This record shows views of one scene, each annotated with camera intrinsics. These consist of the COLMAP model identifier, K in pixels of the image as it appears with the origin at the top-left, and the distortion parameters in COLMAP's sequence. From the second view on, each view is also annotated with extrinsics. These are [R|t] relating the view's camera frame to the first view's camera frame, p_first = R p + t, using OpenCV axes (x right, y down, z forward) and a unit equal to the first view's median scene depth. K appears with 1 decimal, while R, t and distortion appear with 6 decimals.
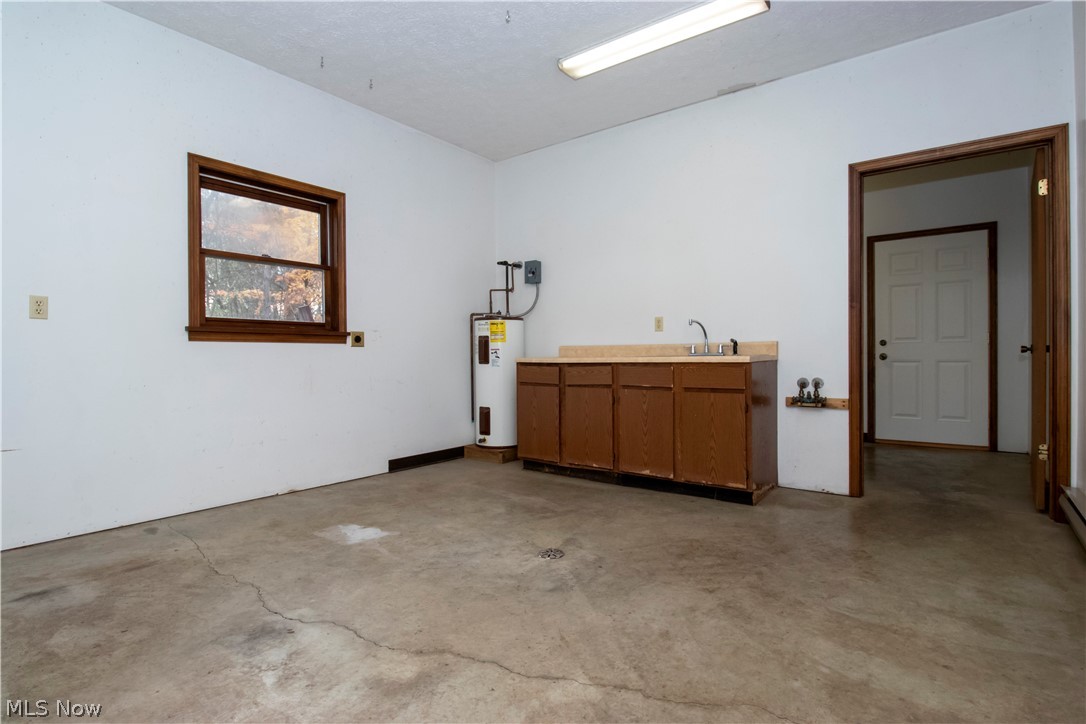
lens RADIAL K [[554.5, 0, 543.2], [0, 554.5, 360.2], [0, 0, 1]] dist [-0.025756, -0.001610]
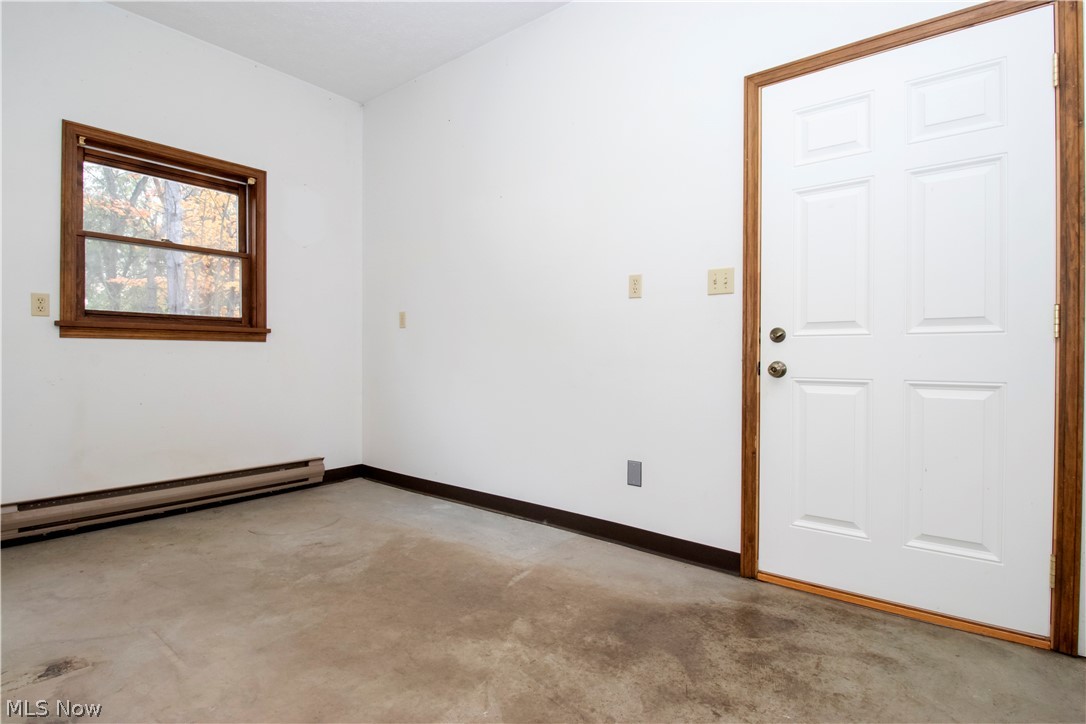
lens RADIAL K [[554.5, 0, 542.6], [0, 554.5, 360.8], [0, 0, 1]] dist [-0.025756, -0.001610]
pose [[0.999968, 0.004347, -0.006752, 0.105760], [-0.004338, 0.999990, 0.001294, -0.003012], [0.006757, -0.001264, 0.999976, 0.139502]]
